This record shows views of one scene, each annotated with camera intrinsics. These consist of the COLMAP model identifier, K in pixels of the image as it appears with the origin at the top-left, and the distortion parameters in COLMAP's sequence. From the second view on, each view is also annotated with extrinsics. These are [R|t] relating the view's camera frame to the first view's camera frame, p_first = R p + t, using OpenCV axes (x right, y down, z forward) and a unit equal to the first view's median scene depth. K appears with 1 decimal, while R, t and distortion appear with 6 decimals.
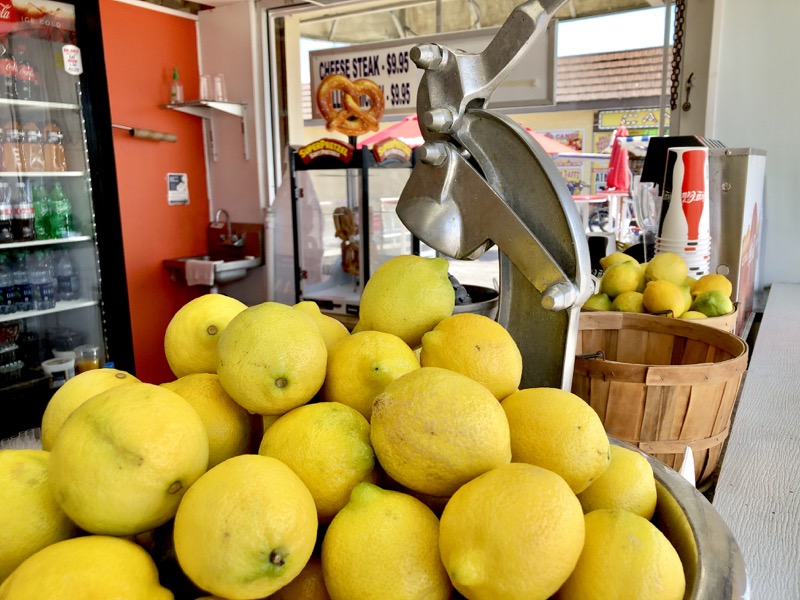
lens RADIAL K [[659.2, 0, 401.1], [0, 659.2, 300.6], [0, 0, 1]] dist [0.008642, -0.008385]
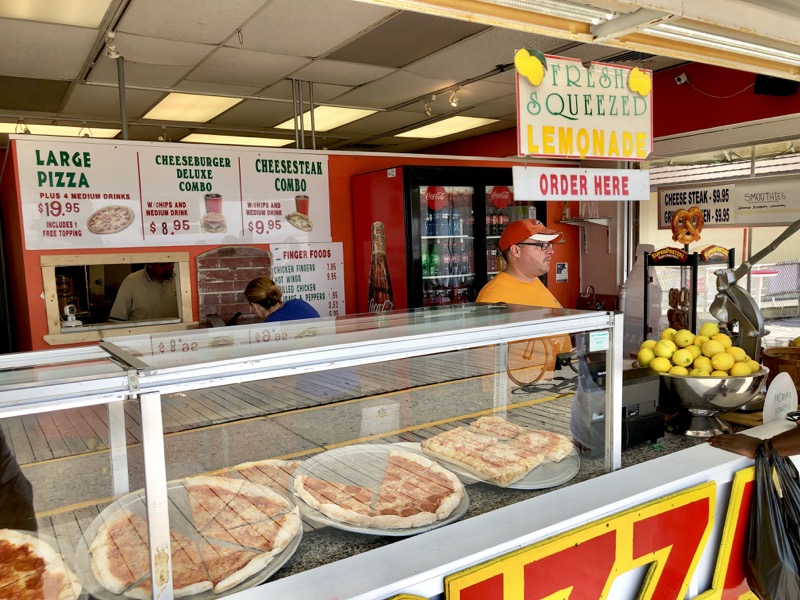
lens RADIAL K [[659.2, 0, 398.3], [0, 659.2, 308.0], [0, 0, 1]] dist [0.008642, -0.008385]
pose [[0.893371, 0.030999, -0.448249, 0.020998], [-0.064963, 0.996047, -0.060590, 0.042376], [0.444598, 0.083249, 0.891853, -0.680356]]
